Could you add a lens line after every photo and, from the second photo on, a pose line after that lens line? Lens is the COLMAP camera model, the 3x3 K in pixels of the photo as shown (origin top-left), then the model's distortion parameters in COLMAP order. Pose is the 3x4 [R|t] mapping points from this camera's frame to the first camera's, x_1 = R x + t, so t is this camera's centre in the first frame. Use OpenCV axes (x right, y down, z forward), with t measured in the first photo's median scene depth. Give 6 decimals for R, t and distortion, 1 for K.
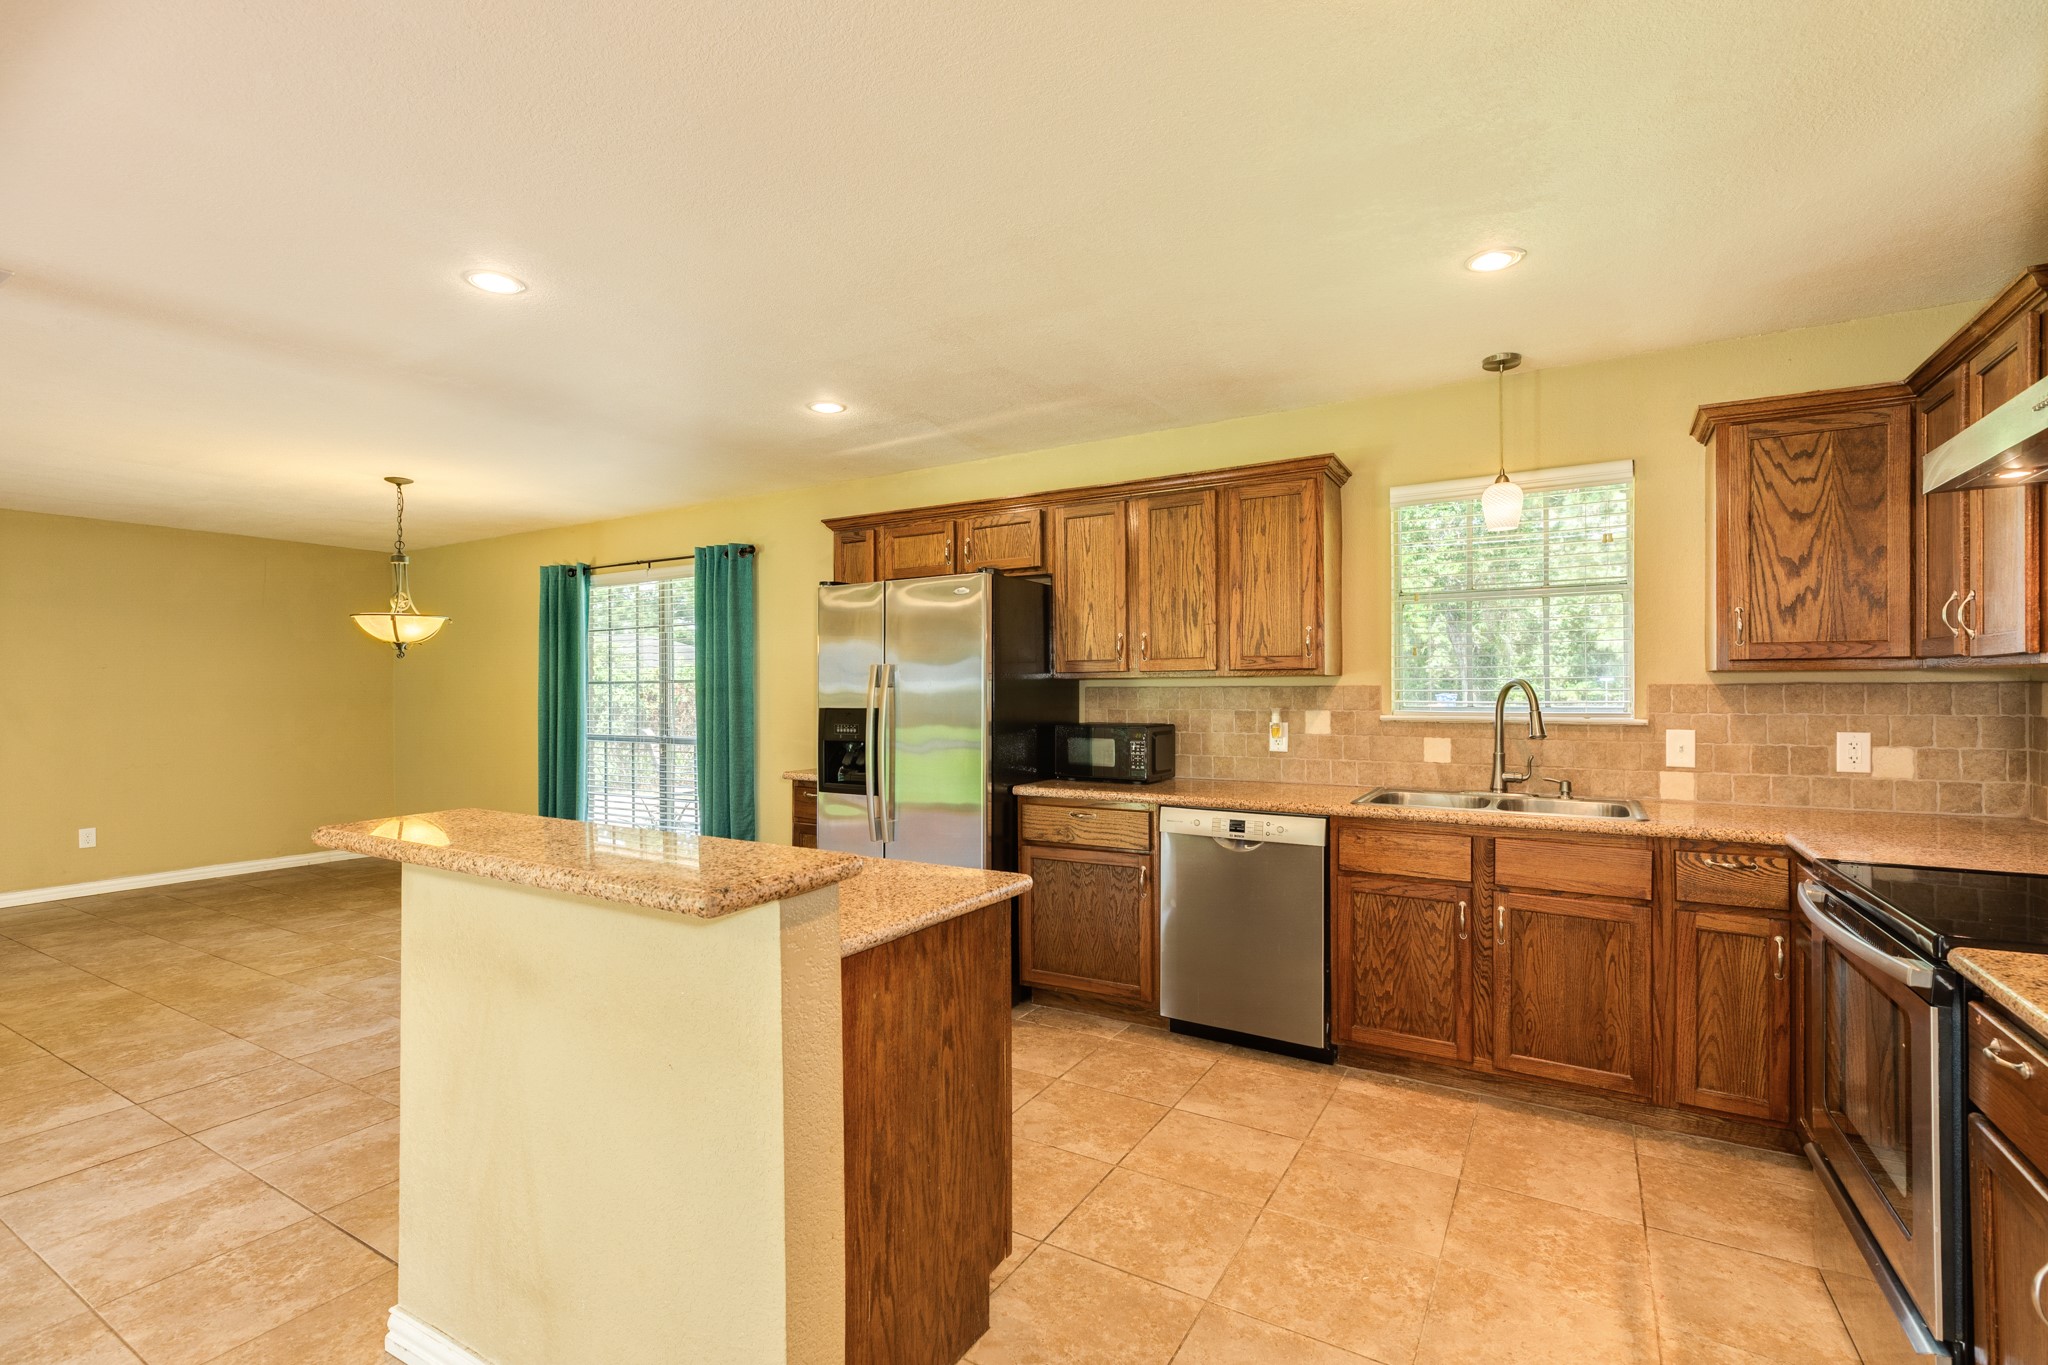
lens RADIAL K [[913.0, 0, 1022.5], [0, 913.0, 687.3], [0, 0, 1]] dist [-0.001287, -0.000058]
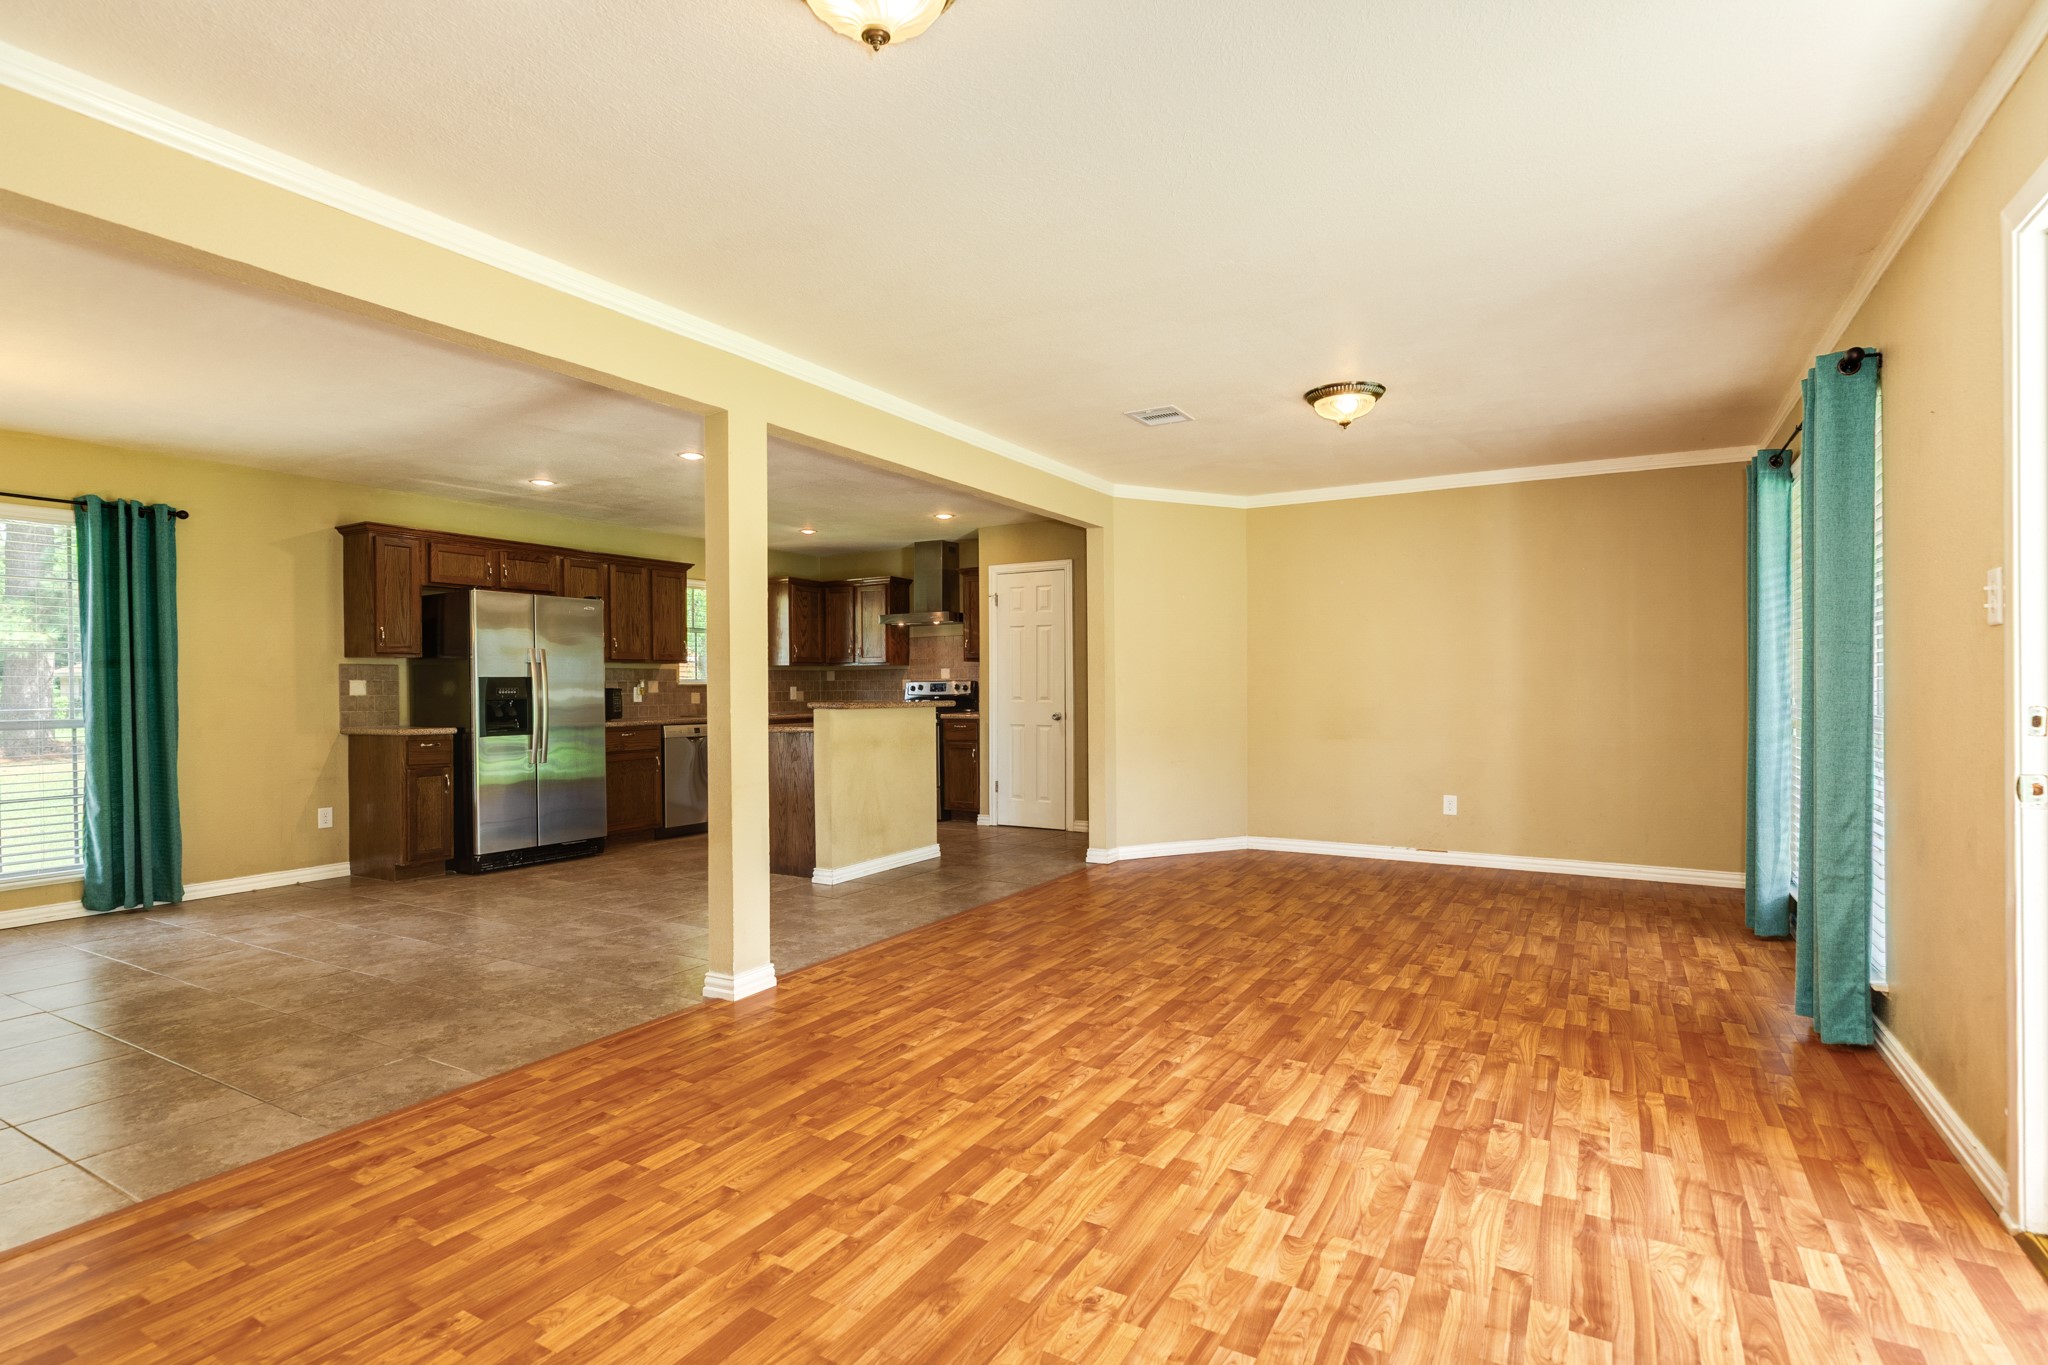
lens RADIAL K [[997.6, 0, 1023.5], [0, 997.6, 689.6], [0, 0, 1]] dist [-0.000215, -0.000032]
pose [[-0.006134, -0.000186, 0.999981, -1.892499], [0.001903, 0.999998, 0.000197, 0.046389], [-0.999979, 0.001904, -0.006134, 0.190673]]
